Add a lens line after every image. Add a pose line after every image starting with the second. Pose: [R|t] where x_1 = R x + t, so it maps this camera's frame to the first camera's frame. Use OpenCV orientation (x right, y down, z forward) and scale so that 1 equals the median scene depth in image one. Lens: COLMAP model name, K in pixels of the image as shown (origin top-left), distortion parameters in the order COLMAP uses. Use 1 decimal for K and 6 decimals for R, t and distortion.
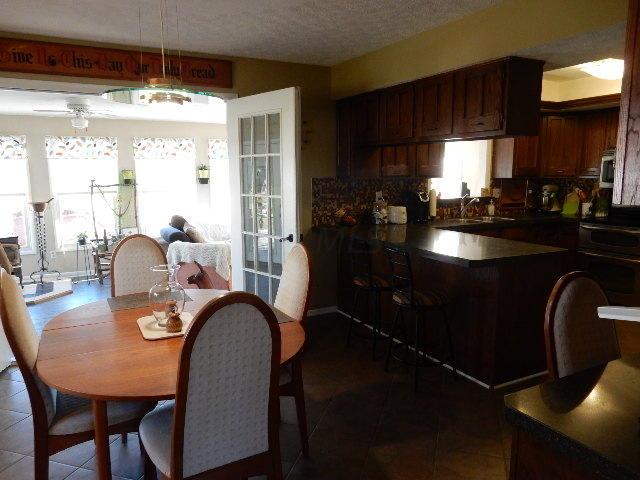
lens RADIAL K [[474.6, 0, 320.1], [0, 474.6, 239.3], [0, 0, 1]] dist [-0.010902, 0.014420]
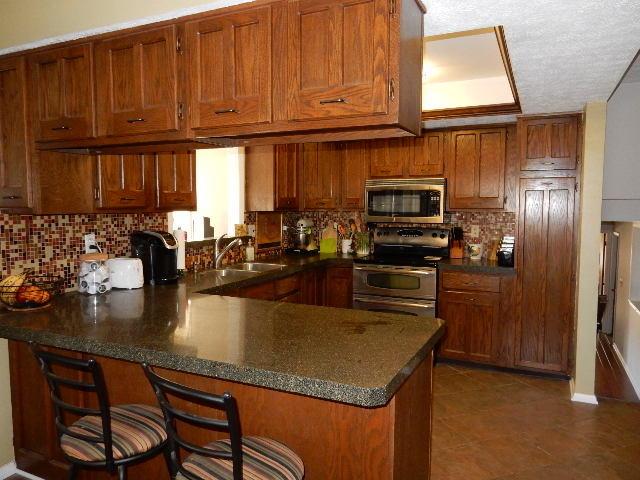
lens RADIAL K [[474.6, 0, 315.9], [0, 474.6, 240.0], [0, 0, 1]] dist [-0.010902, 0.014420]
pose [[0.808868, -0.037421, 0.586798, 0.008927], [0.079540, 0.995763, -0.046139, -0.042665], [-0.582586, 0.083994, 0.808417, 0.350054]]
